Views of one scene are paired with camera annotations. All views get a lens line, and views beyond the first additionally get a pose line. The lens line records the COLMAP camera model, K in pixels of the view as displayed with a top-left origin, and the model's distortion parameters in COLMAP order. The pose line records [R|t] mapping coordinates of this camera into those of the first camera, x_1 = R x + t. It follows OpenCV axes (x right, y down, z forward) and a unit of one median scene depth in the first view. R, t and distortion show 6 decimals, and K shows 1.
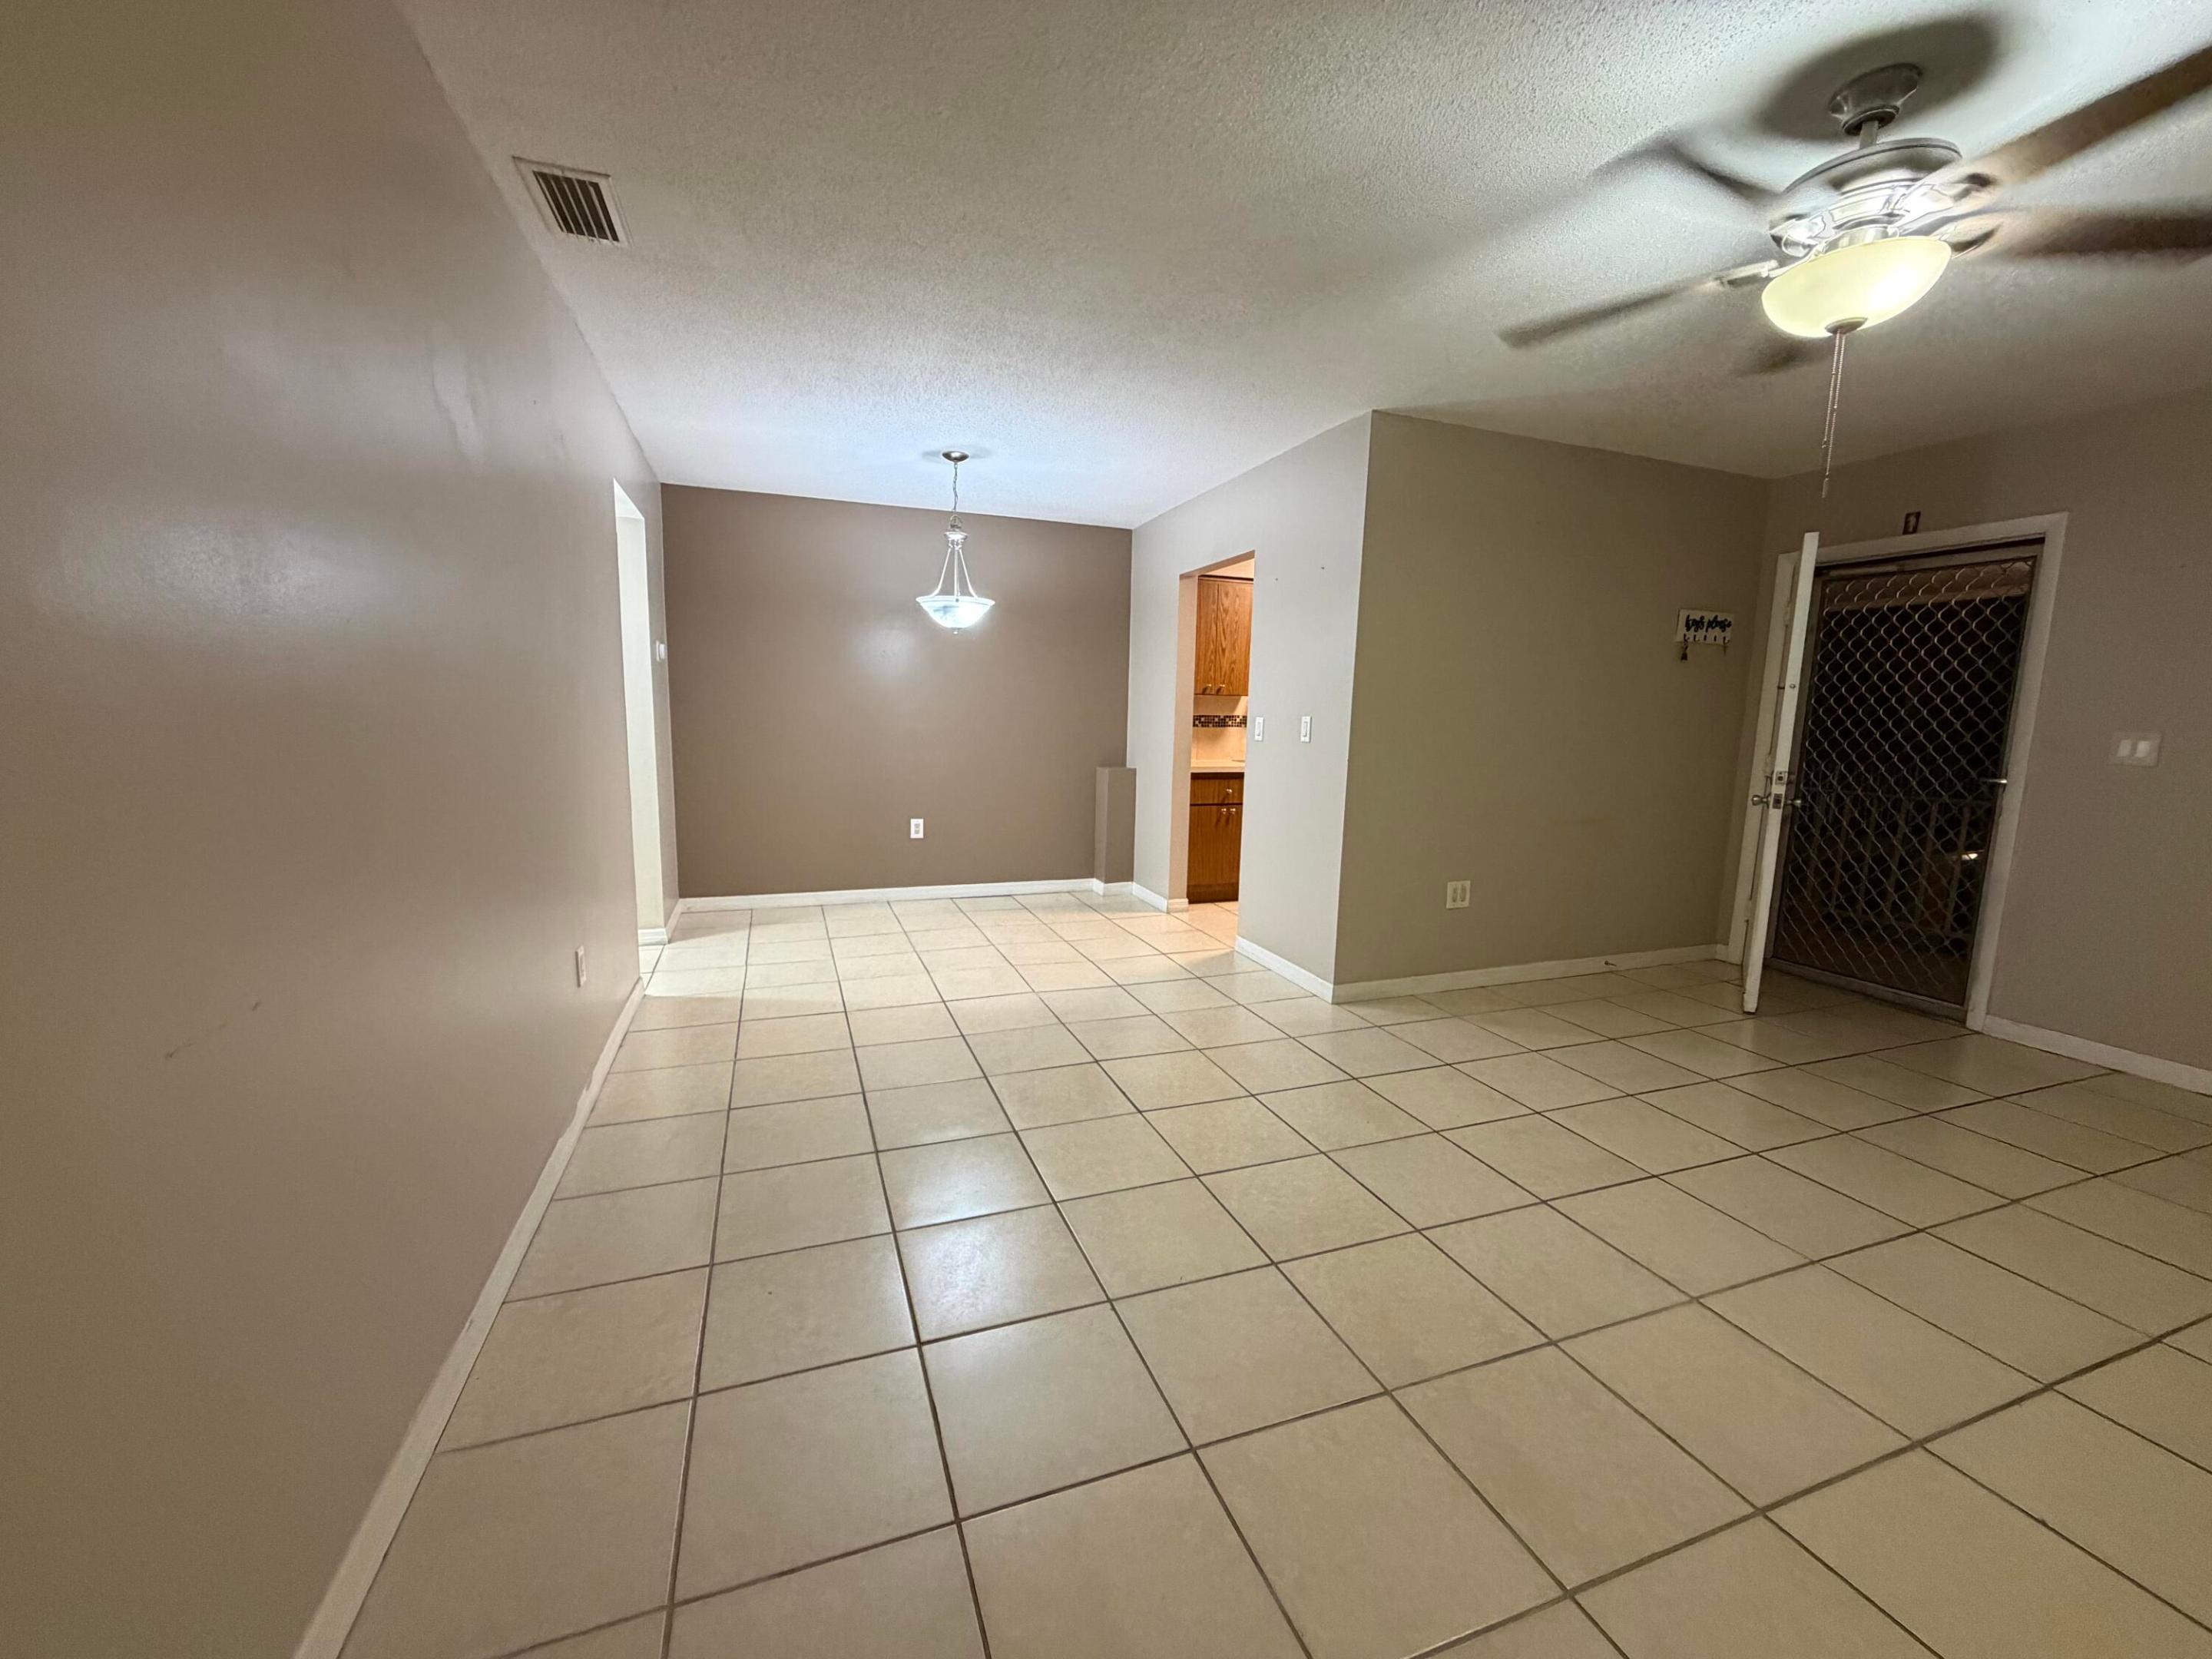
lens RADIAL K [[886.7, 0, 1113.8], [0, 886.7, 834.3], [0, 0, 1]] dist [0.000027, -0.000029]
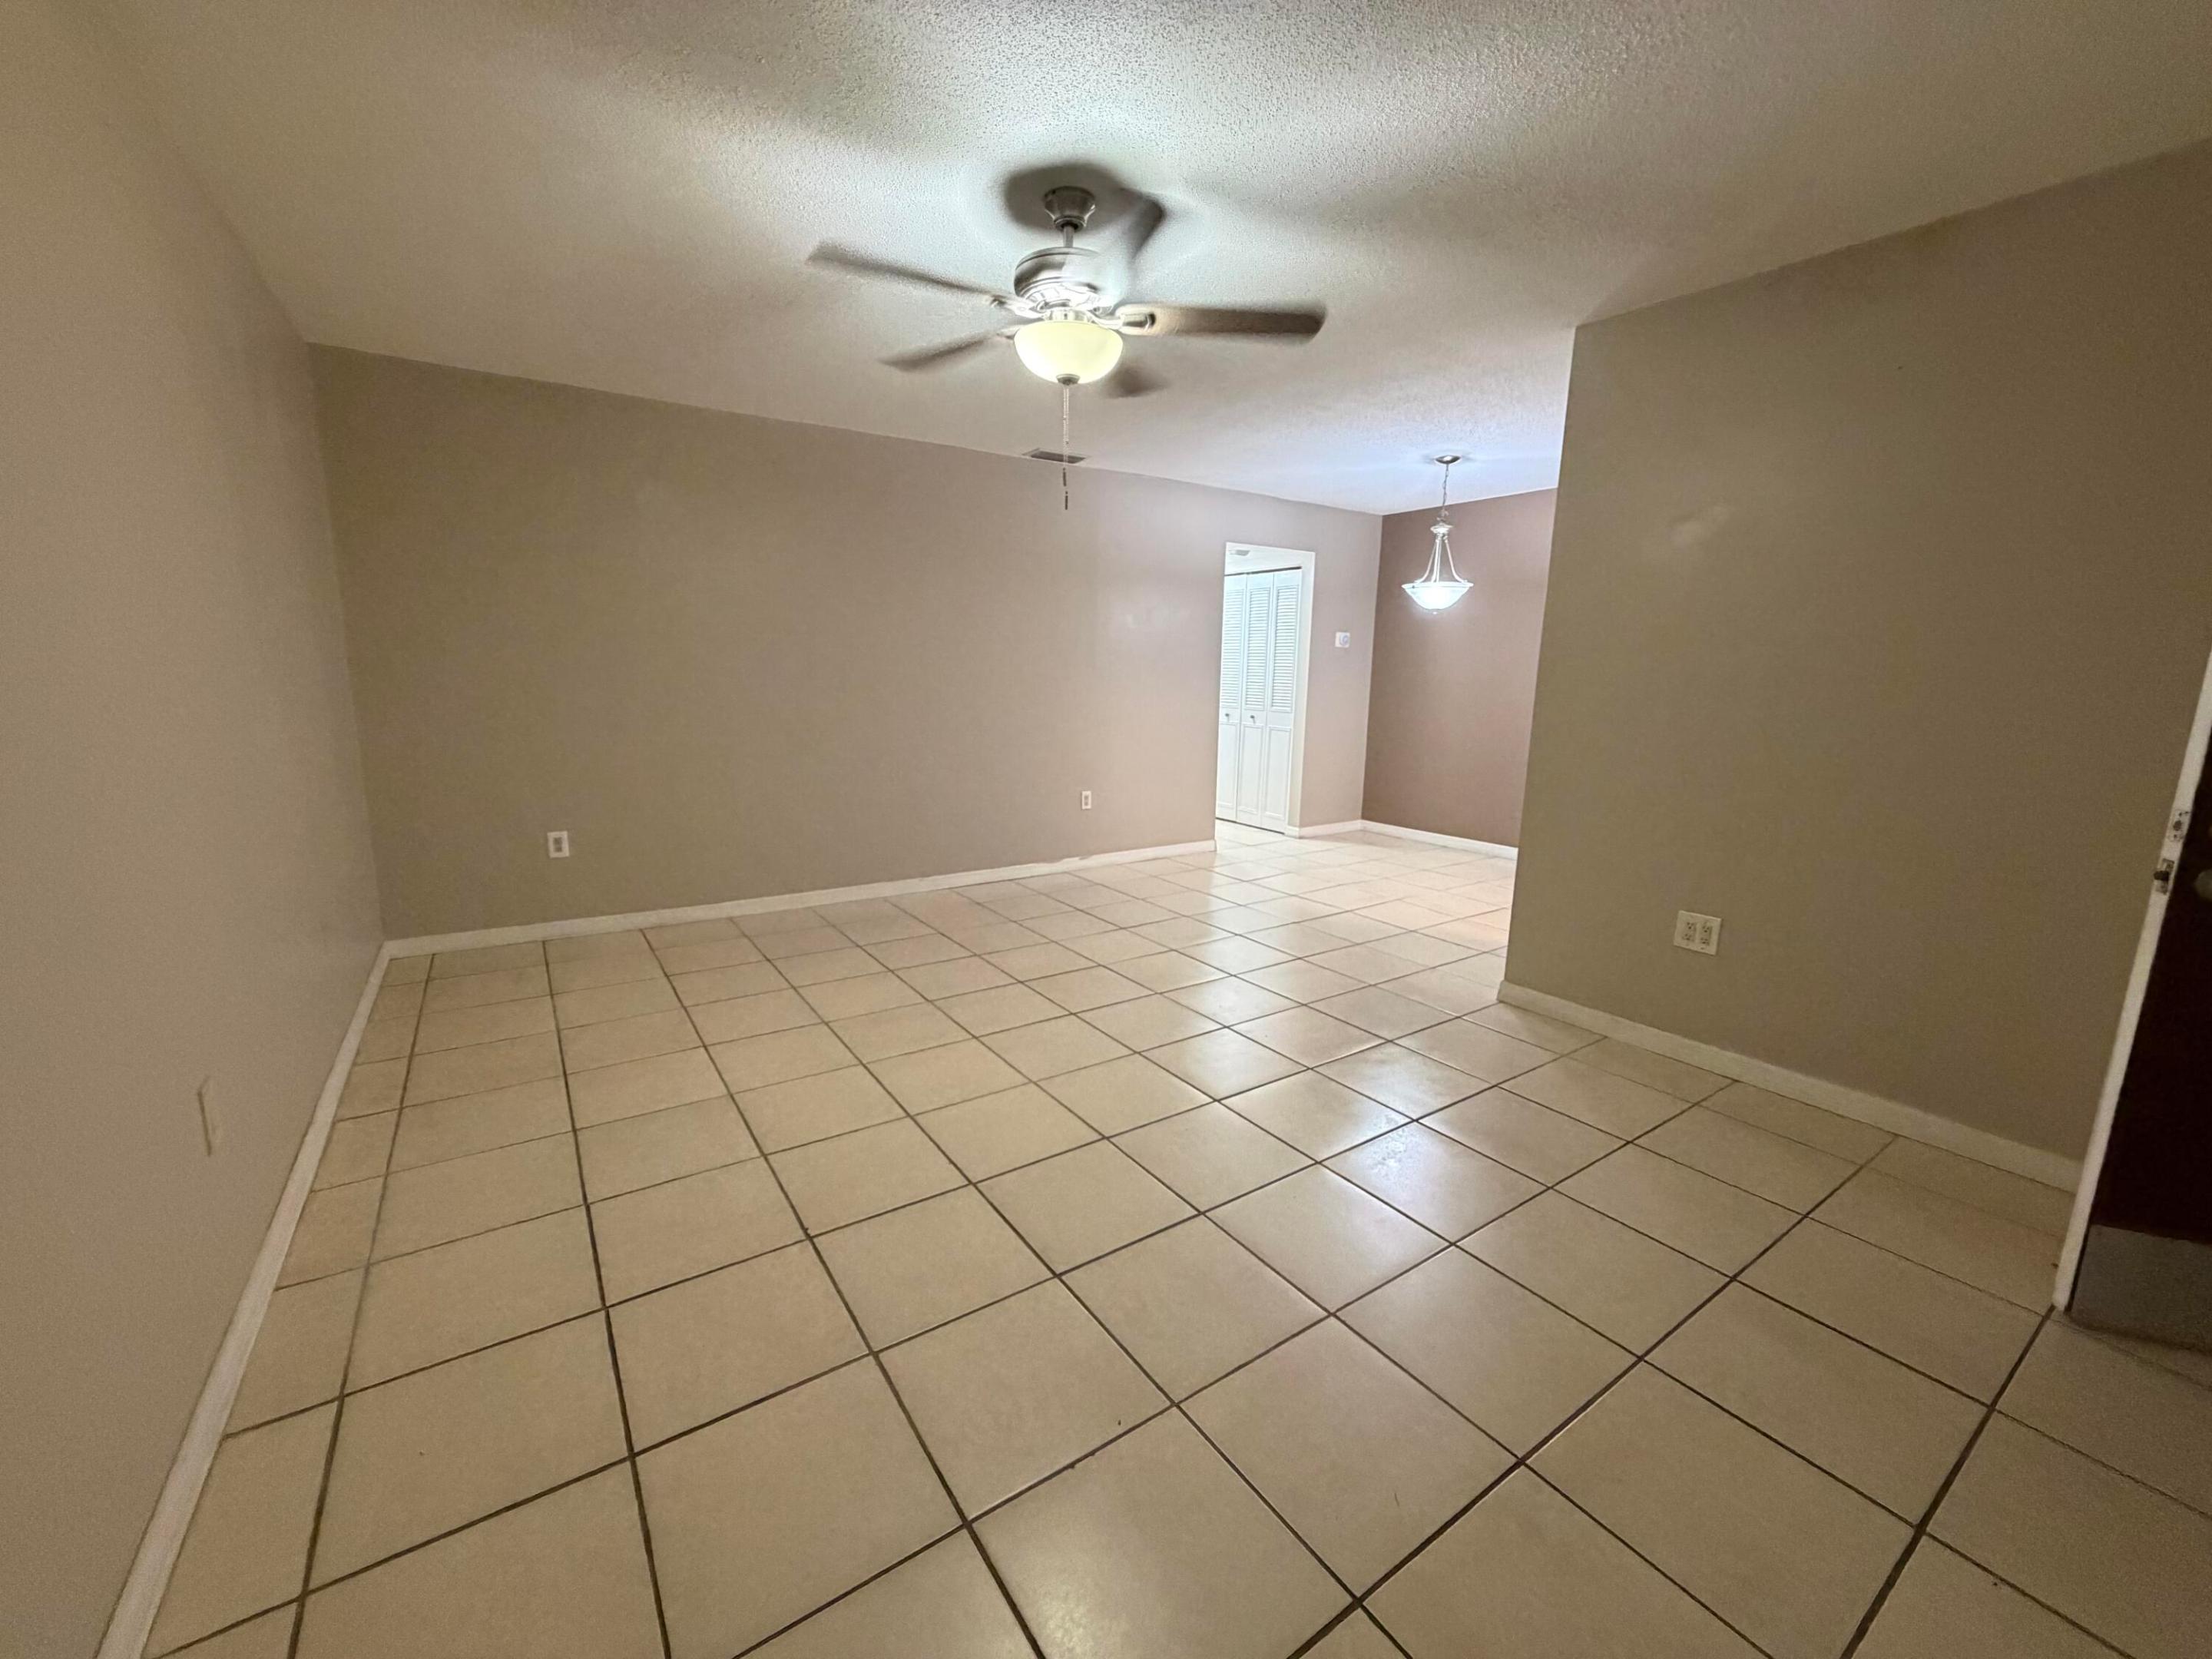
lens RADIAL K [[886.7, 0, 1113.8], [0, 886.7, 834.3], [0, 0, 1]] dist [0.000027, -0.000029]
pose [[0.248381, 0.161190, -0.955157, 0.951425], [-0.137679, 0.981921, 0.129904, -0.039242], [0.958828, 0.099239, 0.266083, 0.343723]]
